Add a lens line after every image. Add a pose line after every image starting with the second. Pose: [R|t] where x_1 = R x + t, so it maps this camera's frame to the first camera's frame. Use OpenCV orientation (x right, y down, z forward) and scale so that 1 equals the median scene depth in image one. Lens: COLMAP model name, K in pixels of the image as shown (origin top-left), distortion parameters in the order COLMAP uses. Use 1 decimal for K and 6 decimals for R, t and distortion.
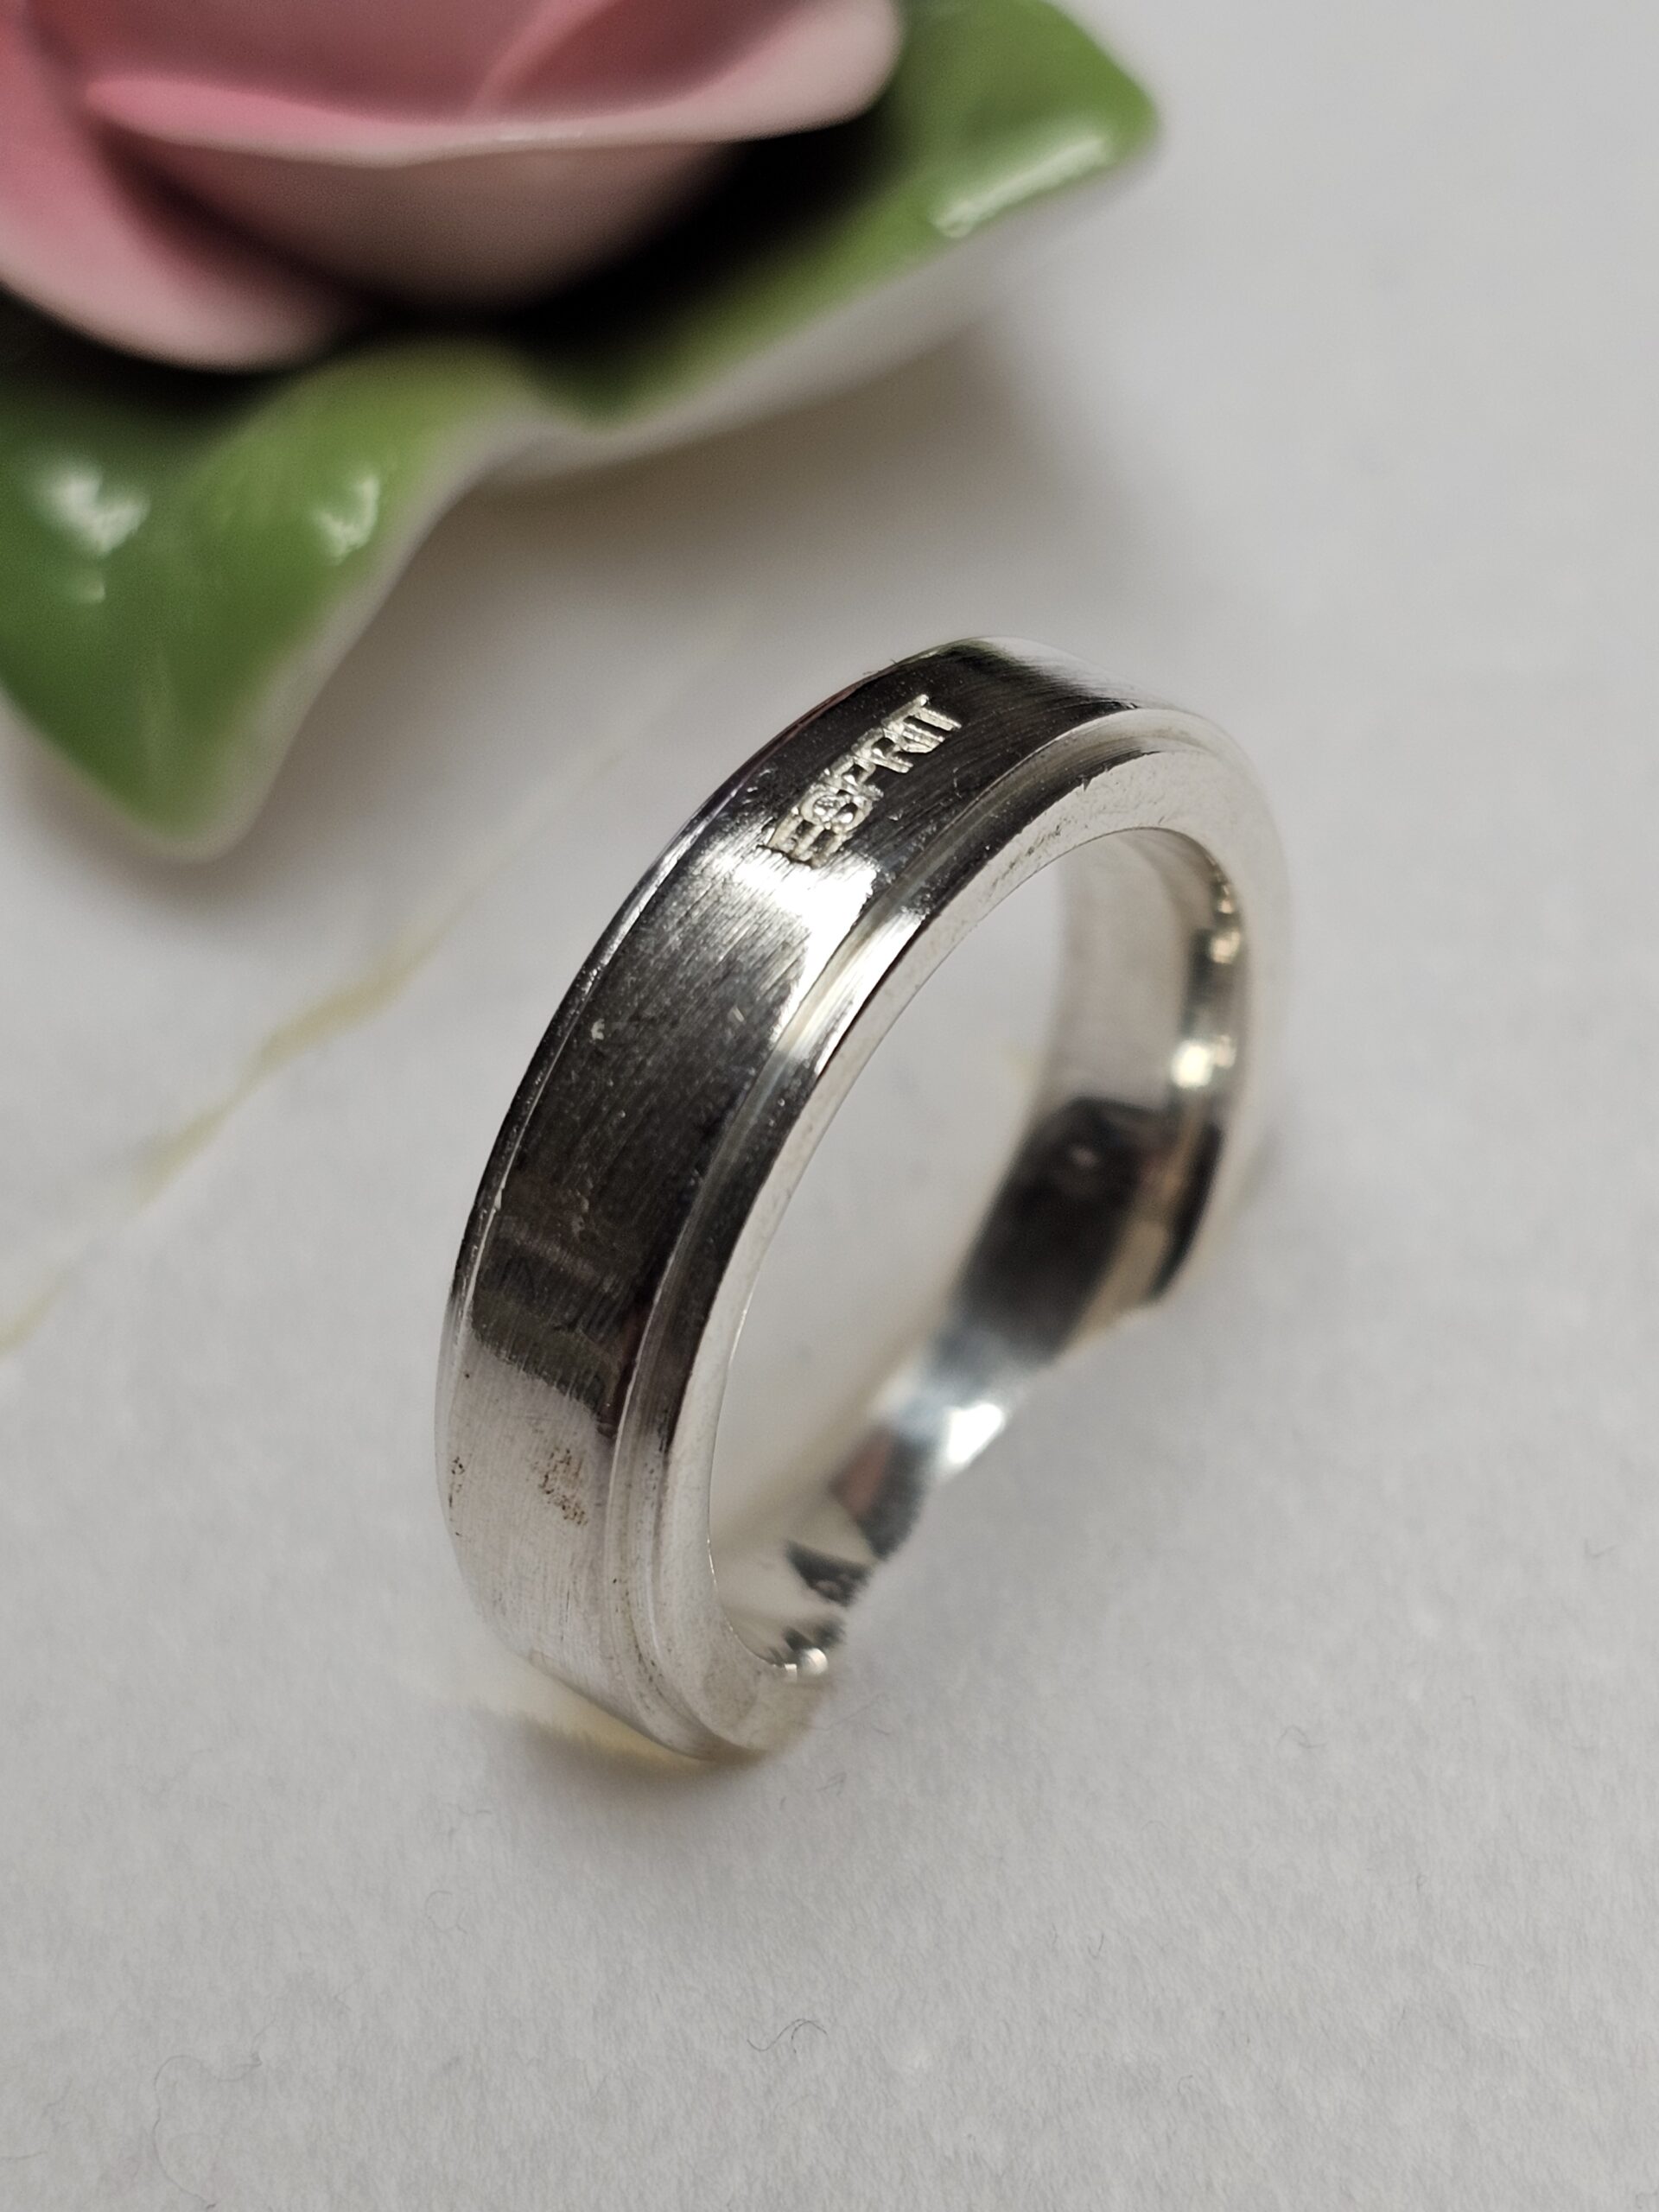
lens RADIAL K [[1475.7, 0, 829.5], [0, 1475.7, 1106.0], [0, 0, 1]] dist [0.003312, 0.000171]
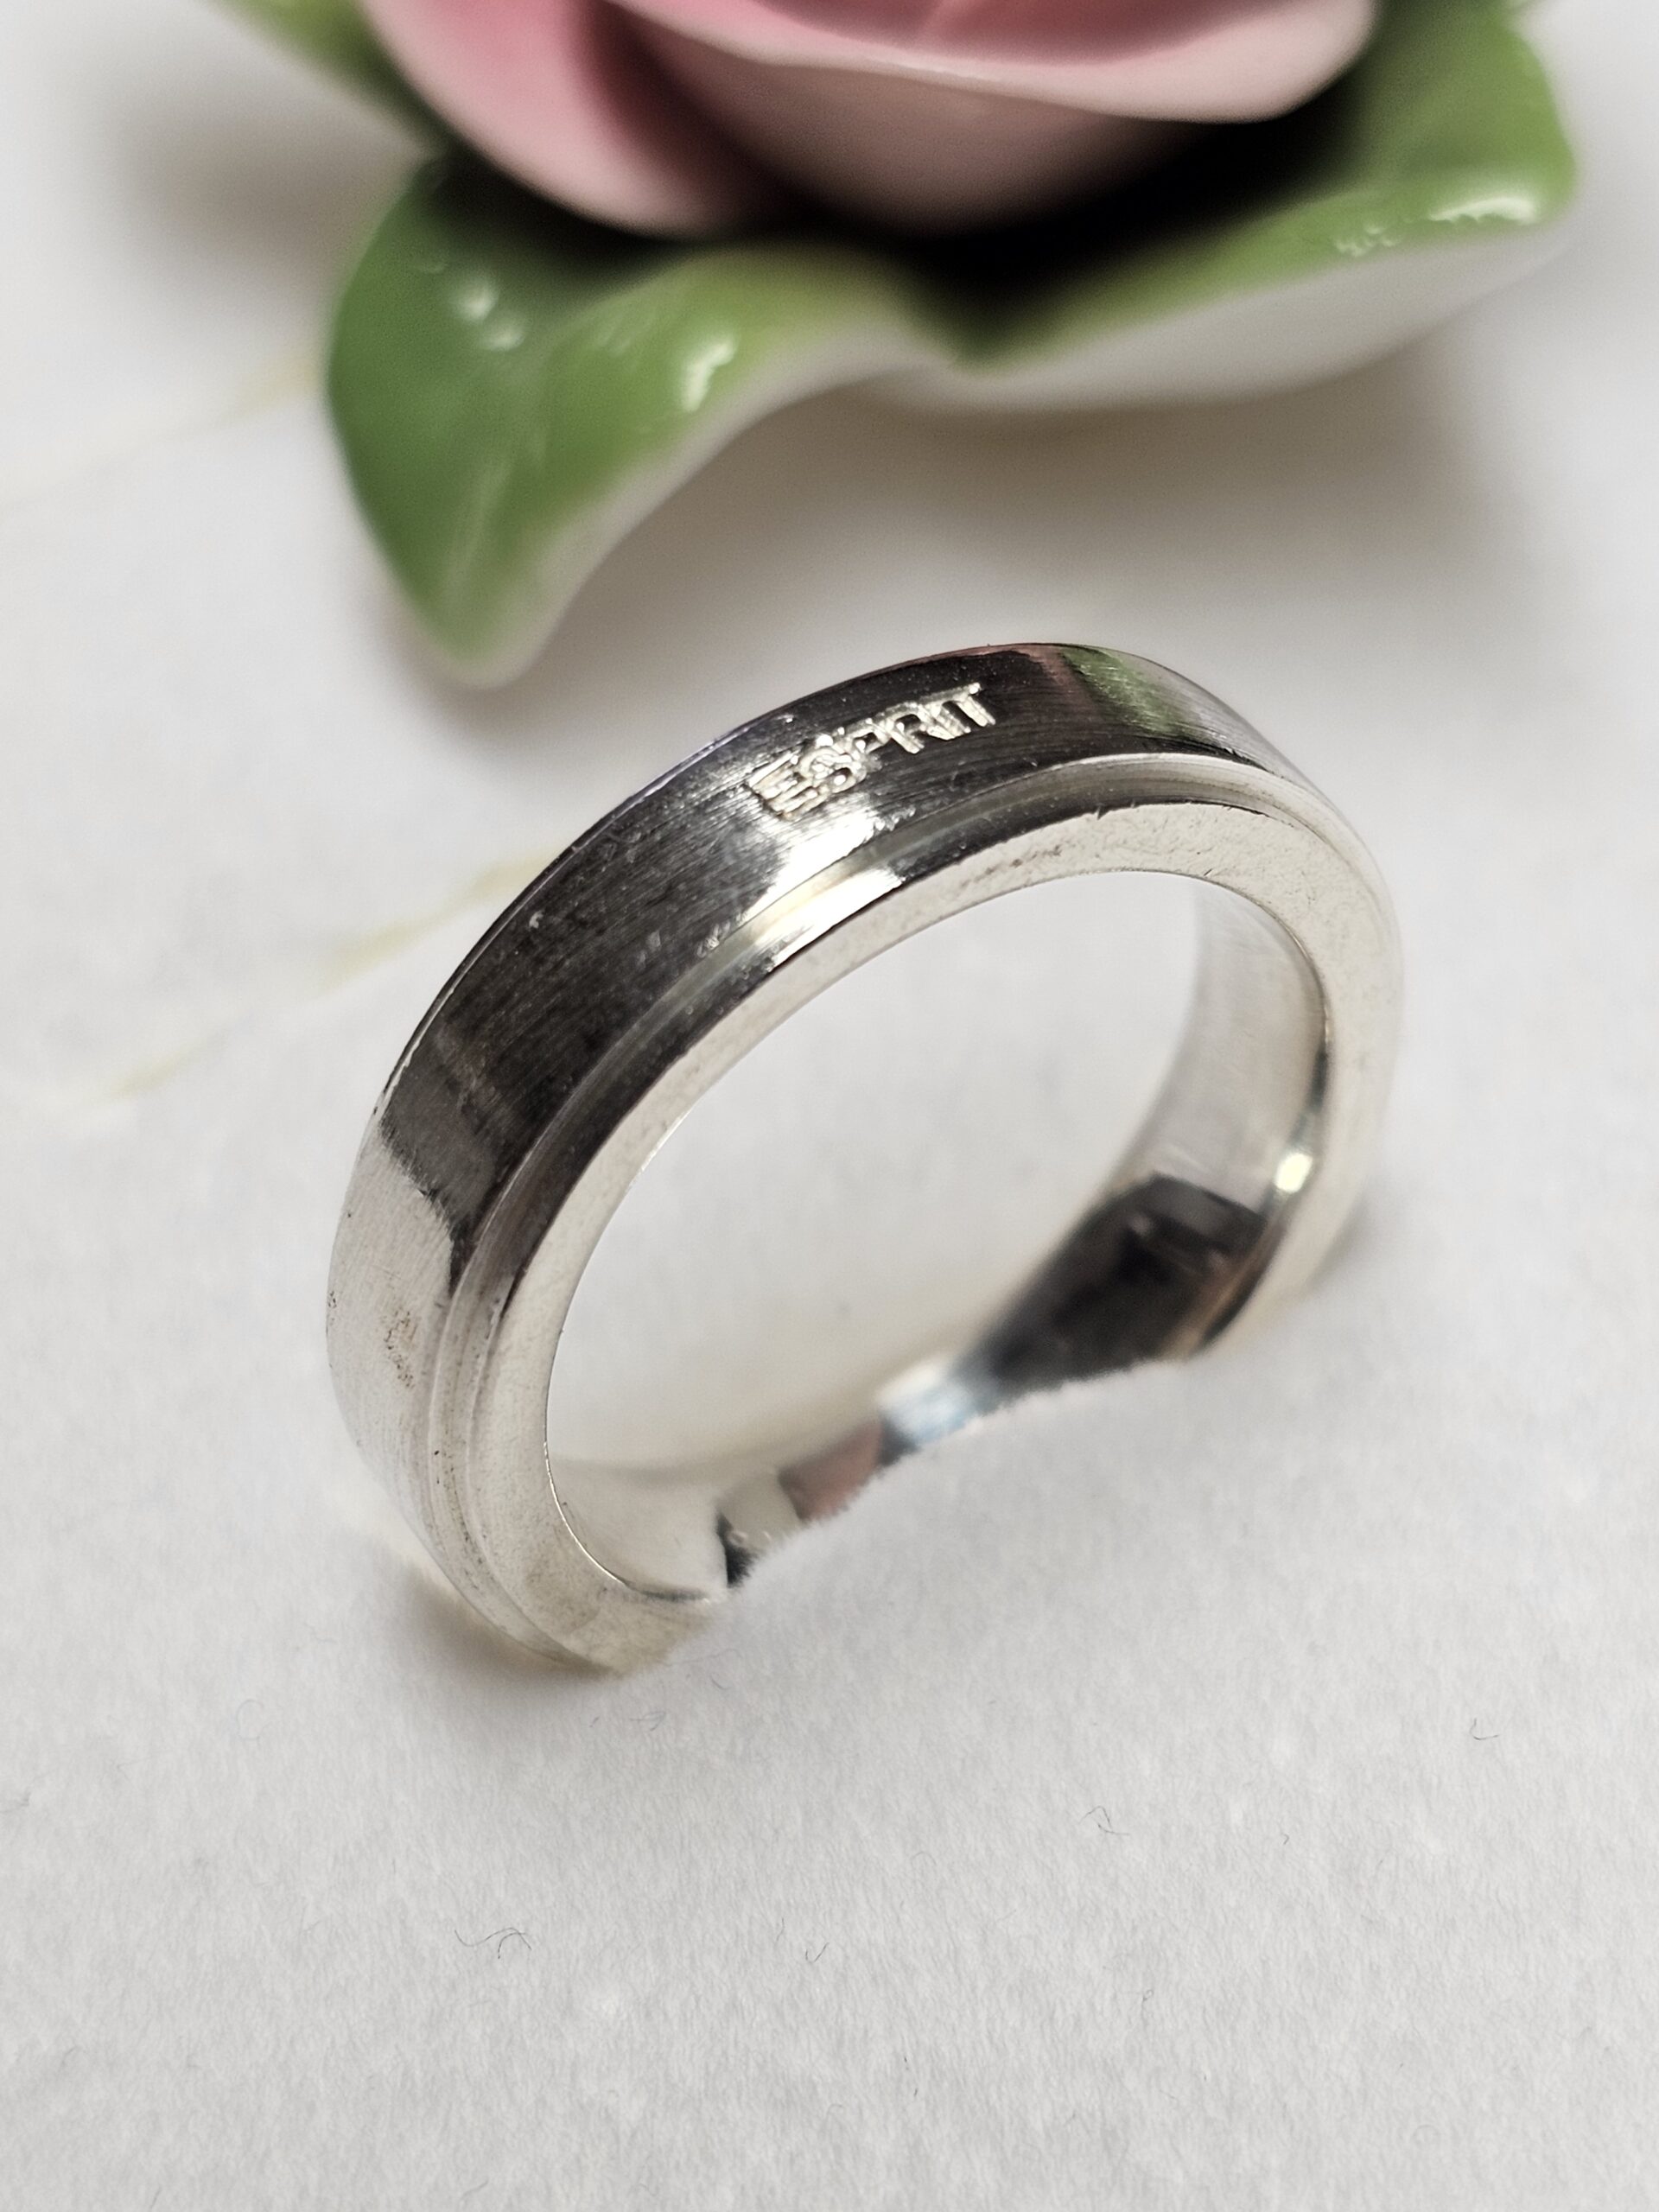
lens RADIAL K [[1486.1, 0, 883.2], [0, 1486.1, 1066.1], [0, 0, 1]] dist [0.000878, 0.000181]
pose [[0.958665, 0.273501, -0.078476, 0.163701], [-0.273641, 0.961788, 0.009179, -0.026783], [0.077988, 0.012674, 0.996874, 0.007630]]
